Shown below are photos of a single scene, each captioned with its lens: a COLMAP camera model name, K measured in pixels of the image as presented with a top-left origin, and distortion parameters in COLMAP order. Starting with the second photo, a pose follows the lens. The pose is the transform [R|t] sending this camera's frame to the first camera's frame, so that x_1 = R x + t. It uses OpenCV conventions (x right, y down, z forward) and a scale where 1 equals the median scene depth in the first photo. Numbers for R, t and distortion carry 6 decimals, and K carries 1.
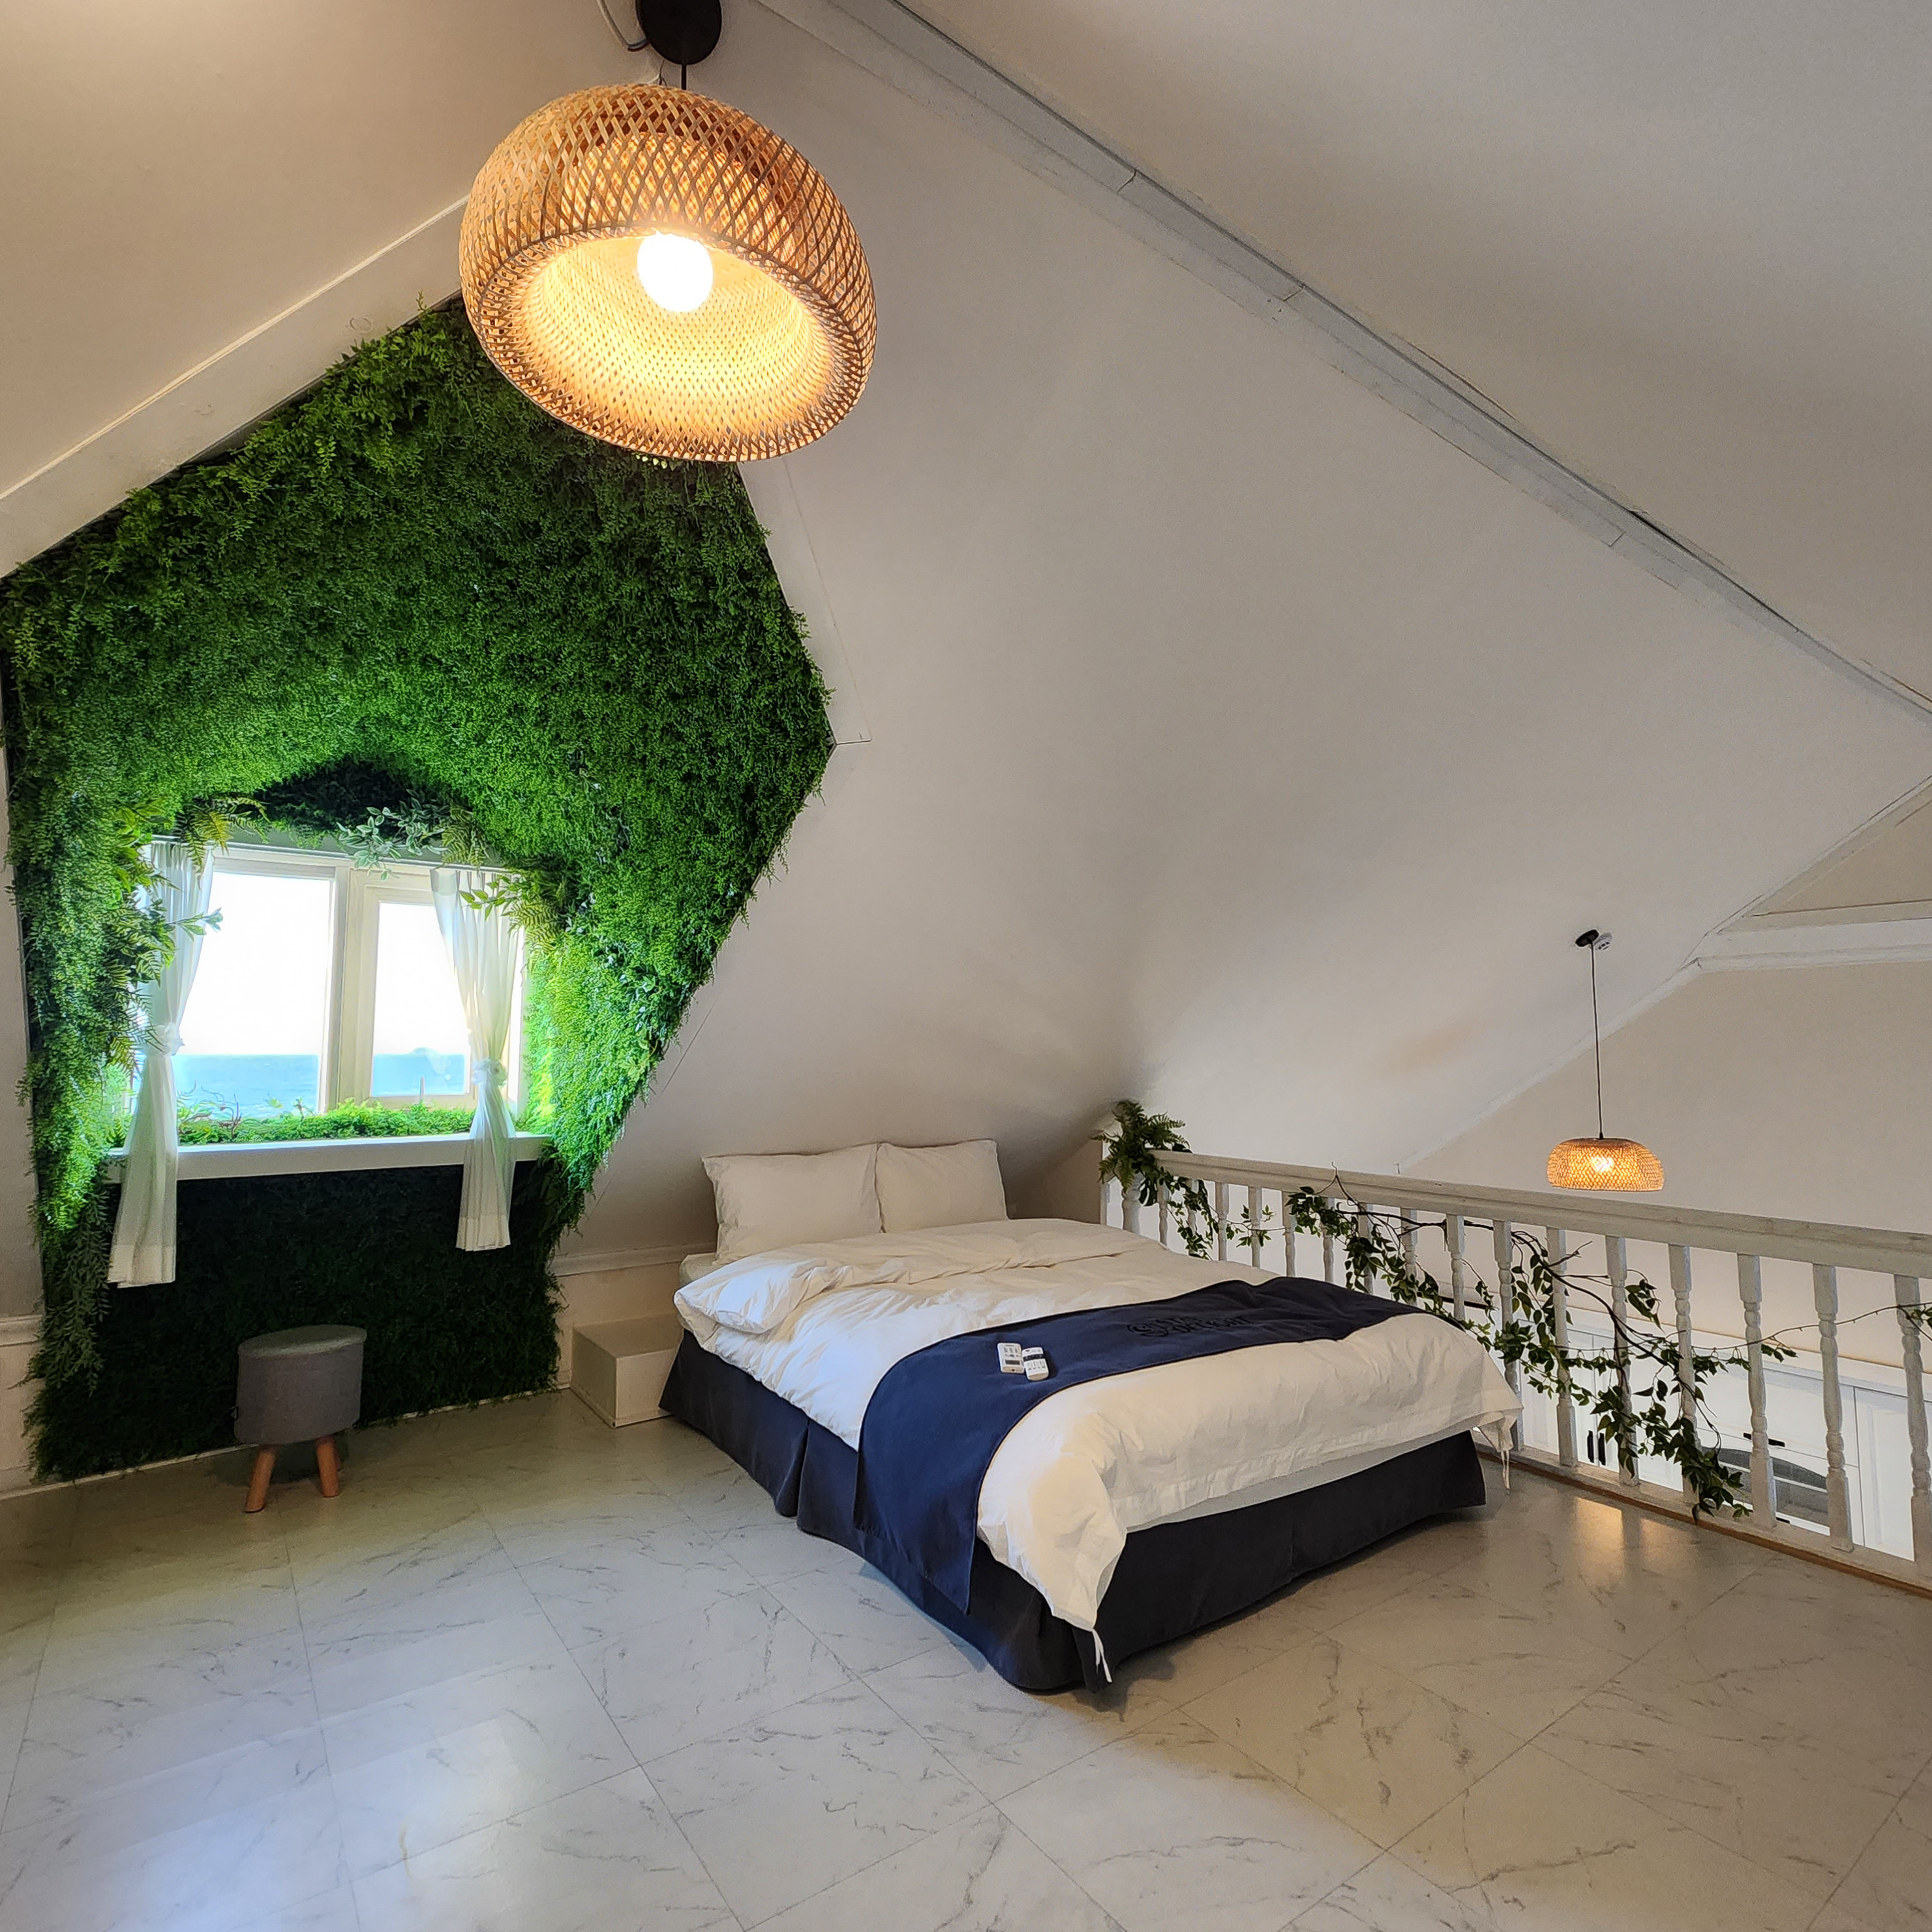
lens RADIAL K [[1061.7, 0, 961.1], [0, 1061.7, 956.2], [0, 0, 1]] dist [-0.001076, -0.000918]
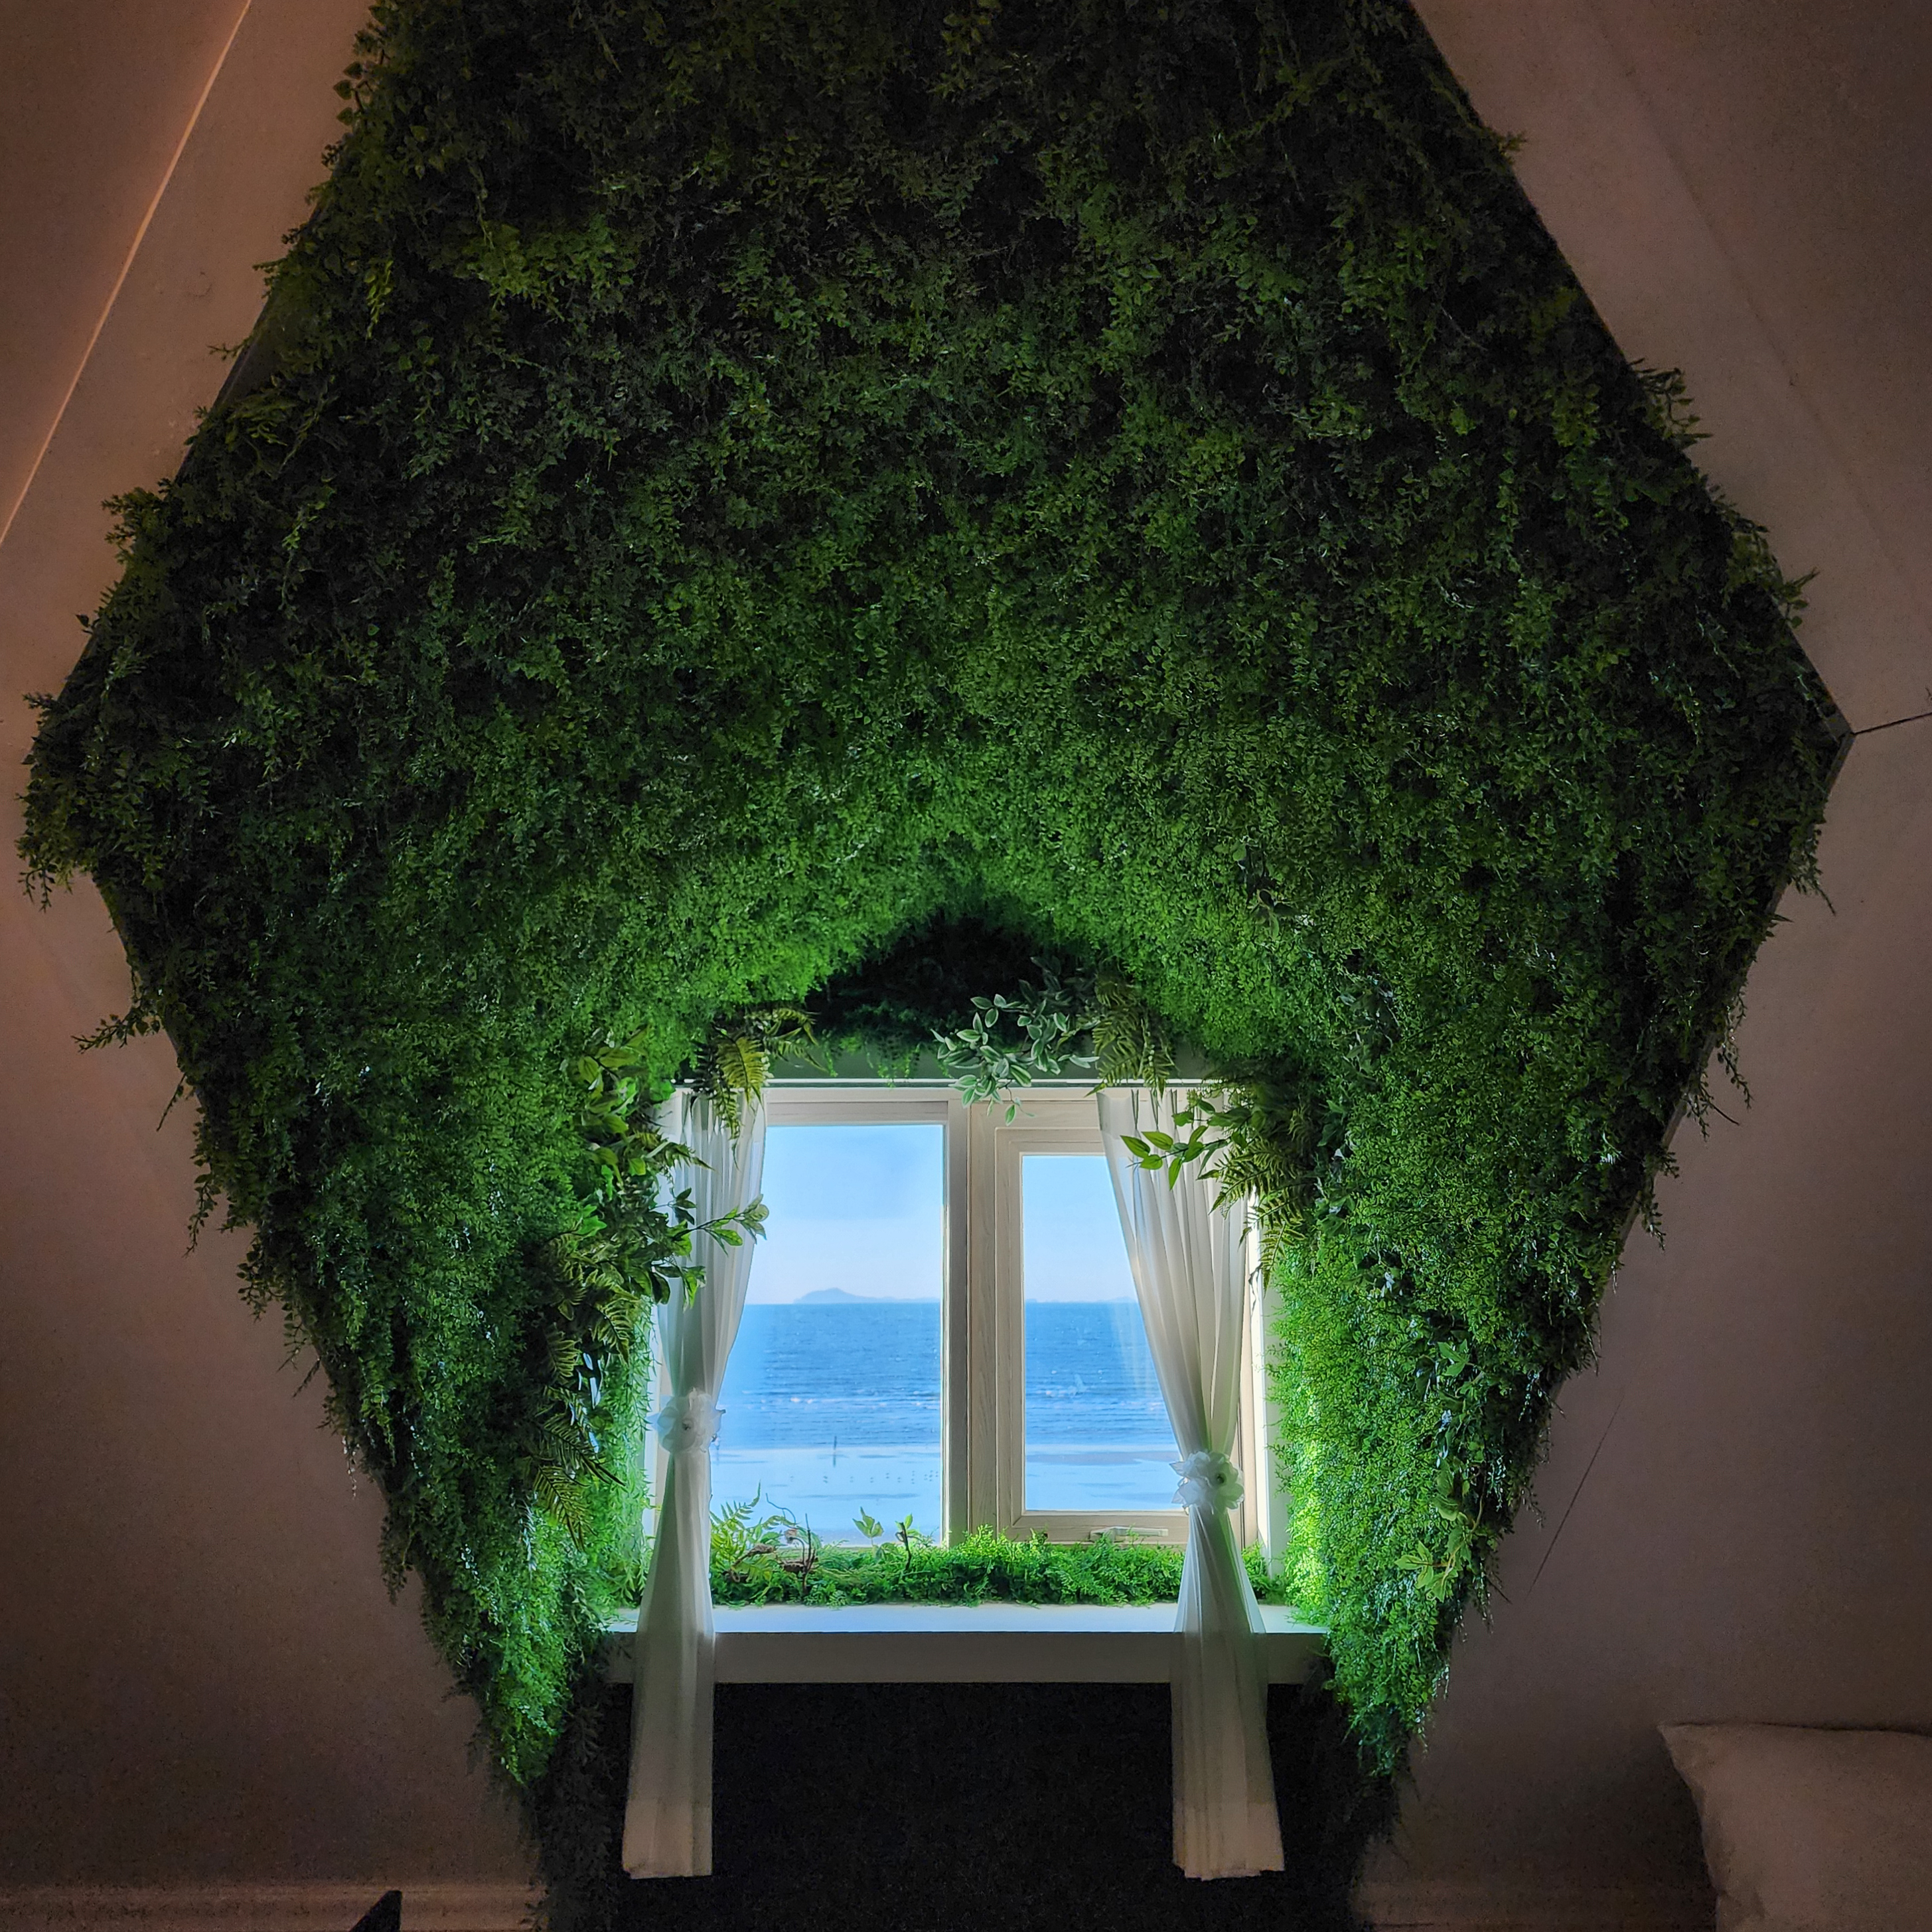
lens RADIAL K [[1759.4, 0, 966.0], [0, 1759.4, 966.0], [0, 0, 1]] dist [0.103709, -0.147986]
pose [[0.804967, -0.112537, -0.582549, -0.013846], [0.054792, 0.991751, -0.115875, -0.050996], [0.590784, 0.061356, 0.804493, 0.254877]]
